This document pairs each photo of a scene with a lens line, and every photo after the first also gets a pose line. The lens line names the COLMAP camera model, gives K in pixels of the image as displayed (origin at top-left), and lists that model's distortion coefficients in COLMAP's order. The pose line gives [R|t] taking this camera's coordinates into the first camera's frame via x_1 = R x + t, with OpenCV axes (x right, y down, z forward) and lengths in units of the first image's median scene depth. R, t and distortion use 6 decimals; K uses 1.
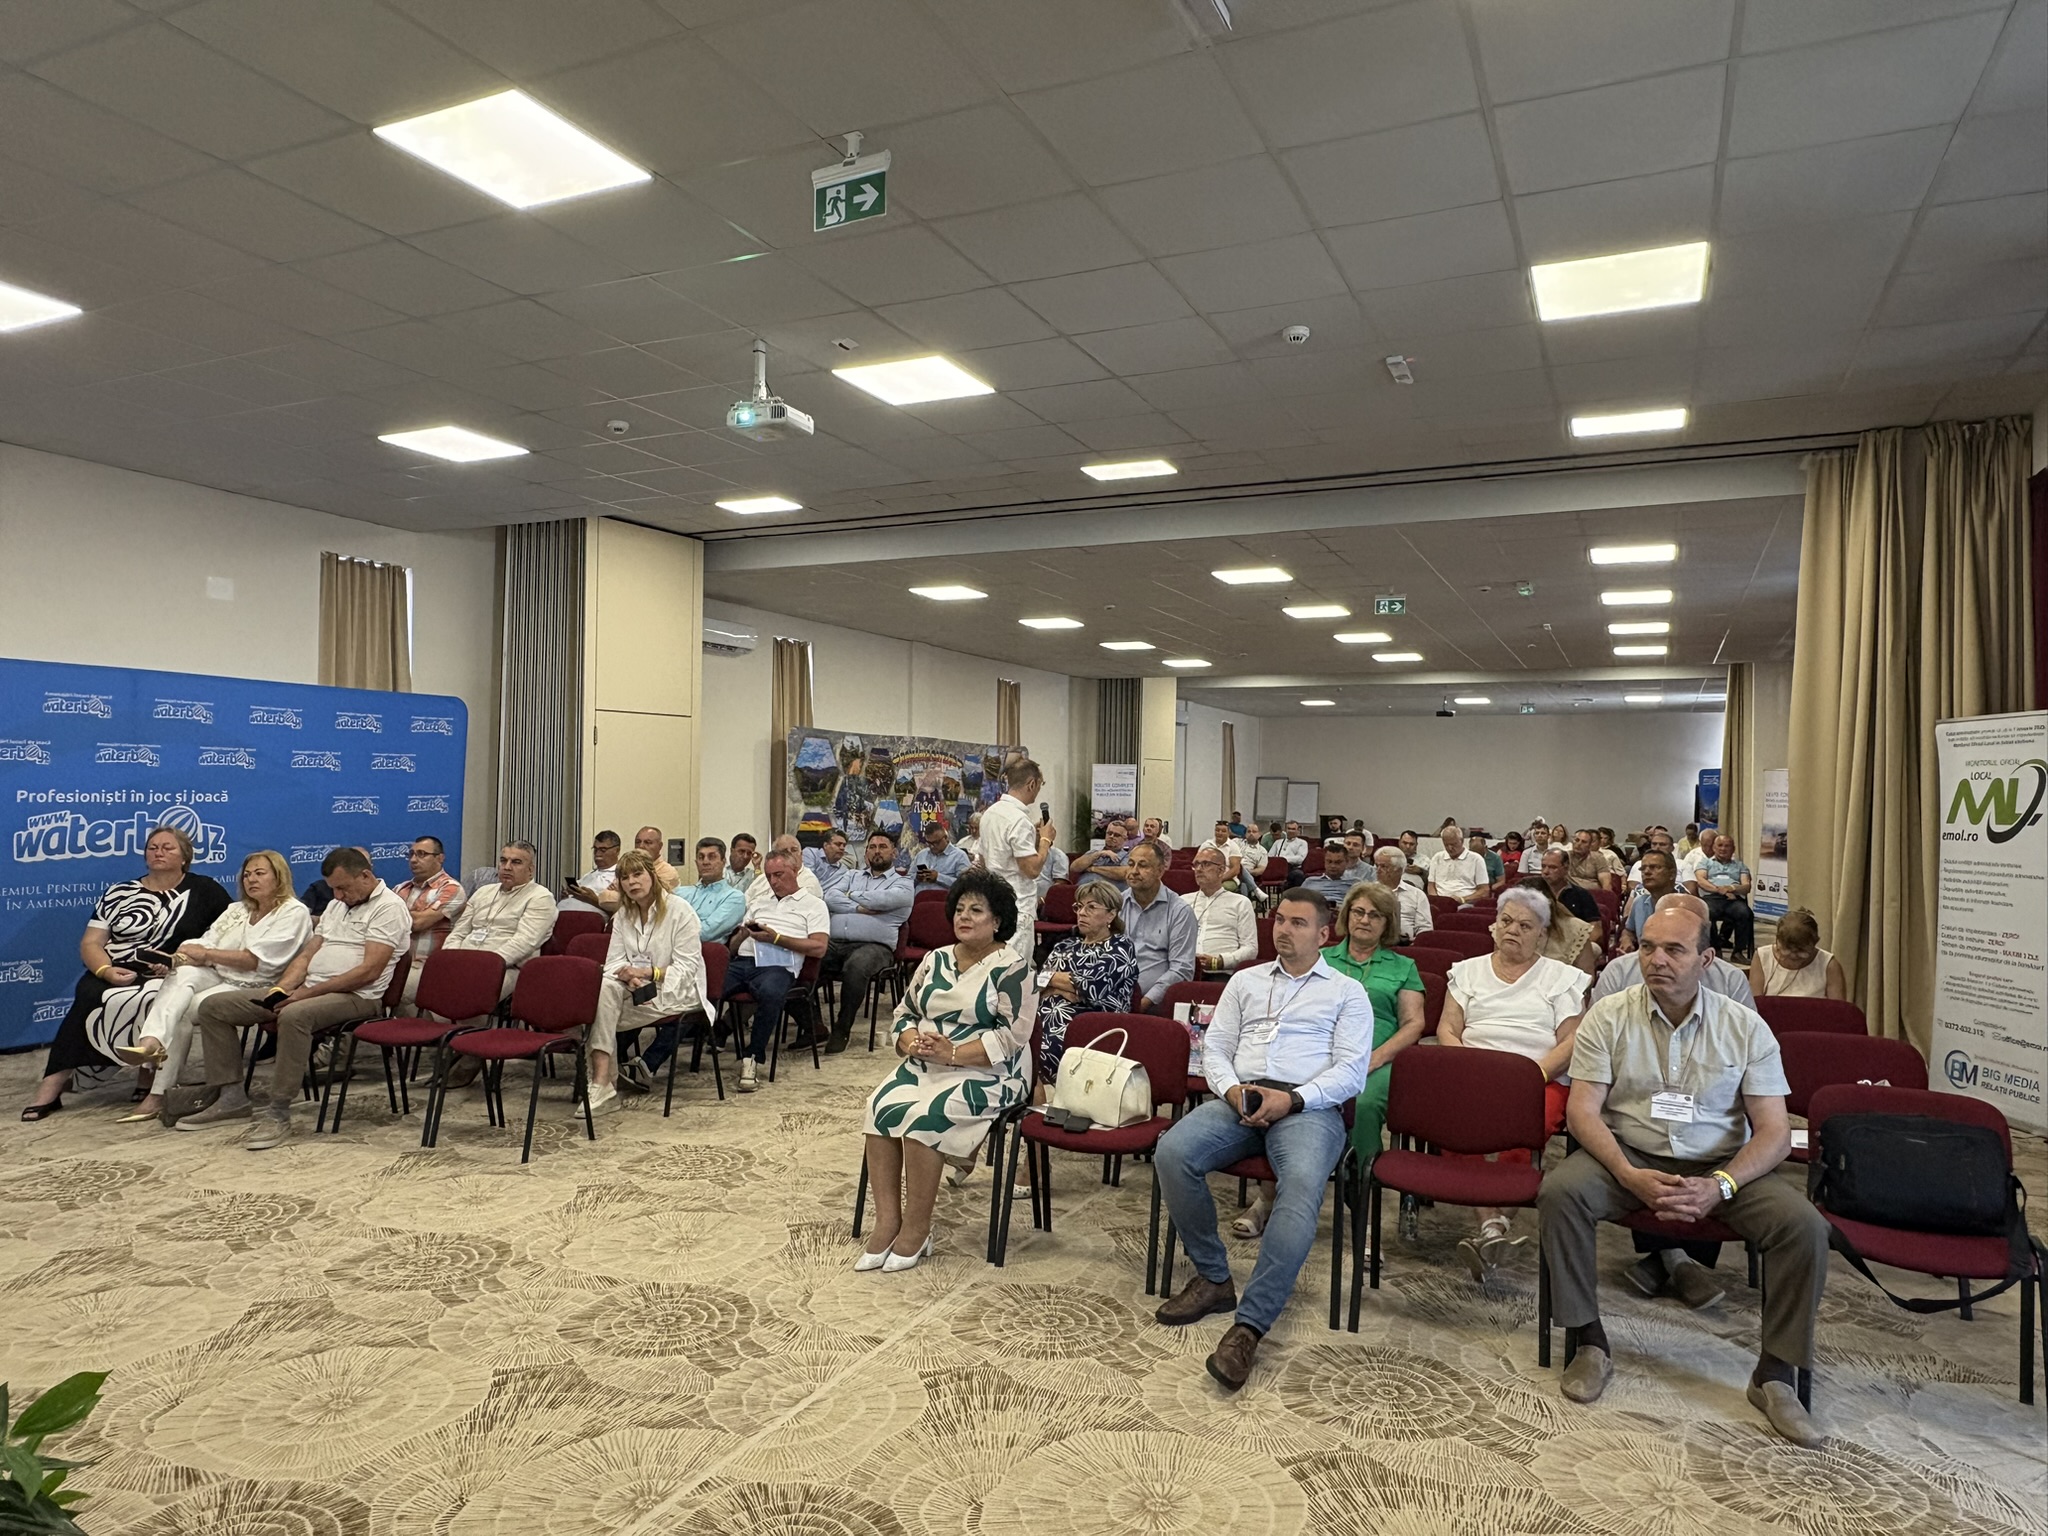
lens RADIAL K [[1296.3, 0, 1094.7], [0, 1296.3, 751.2], [0, 0, 1]] dist [0.000018, -0.000955]
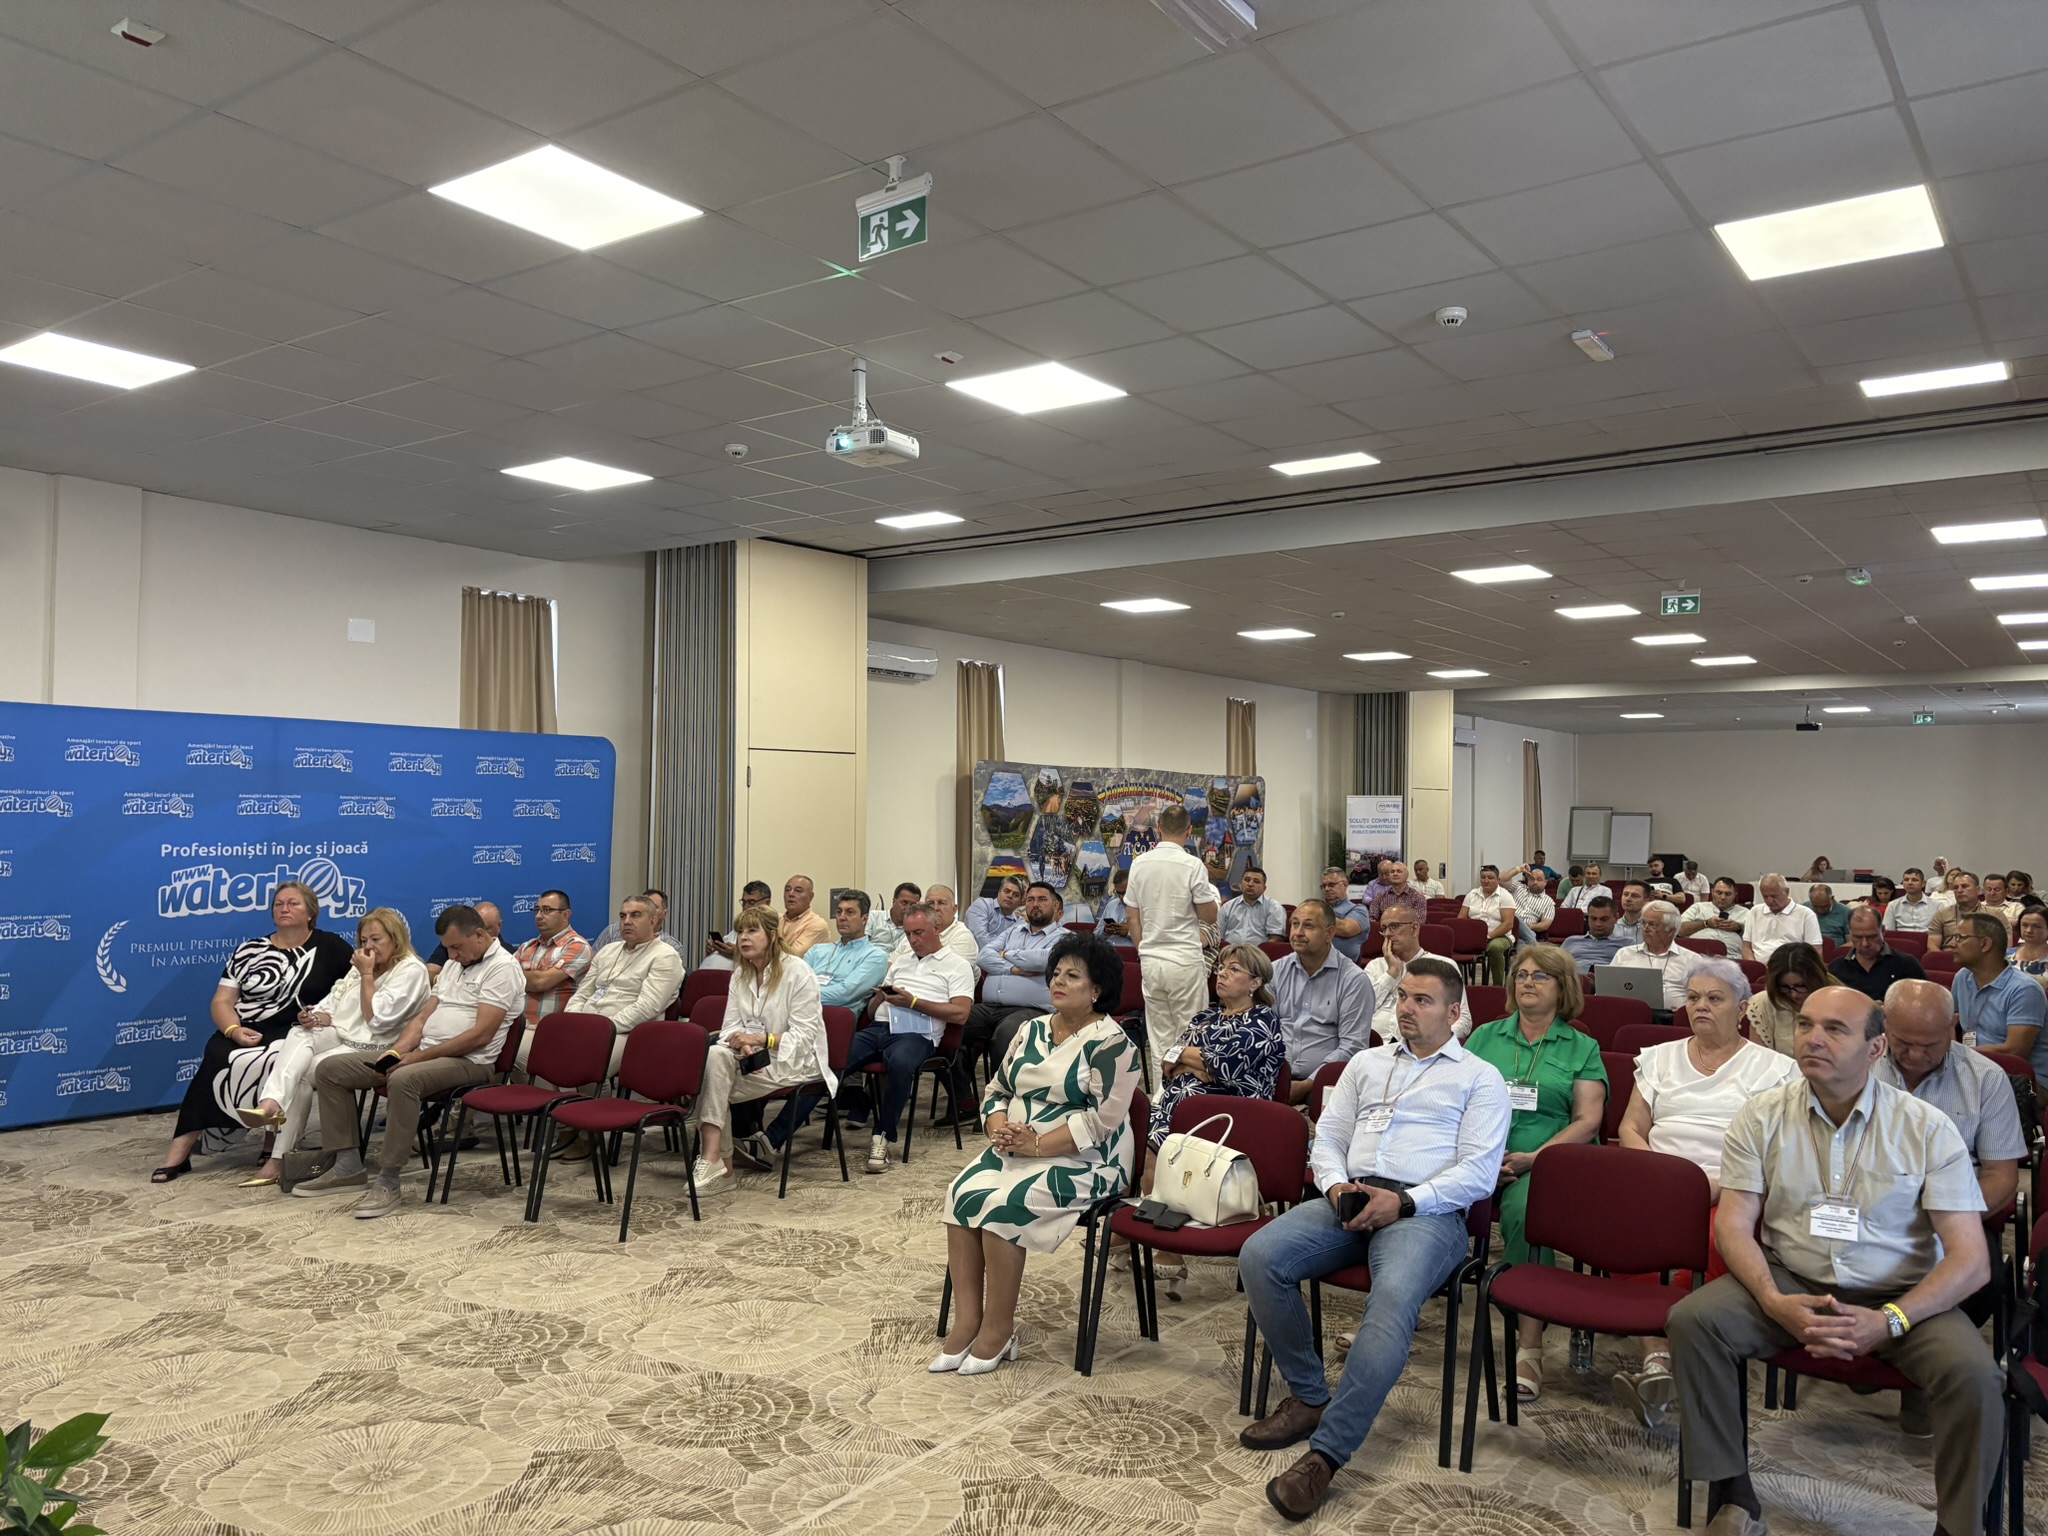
lens RADIAL K [[1548.6, 0, 1136.2], [0, 1548.6, 746.9], [0, 0, 1]] dist [0.034848, -0.028990]
pose [[0.985933, -0.014445, -0.166513, 0.111469], [0.011428, 0.999753, -0.019068, -0.014779], [0.166747, 0.016897, 0.985855, -0.054639]]
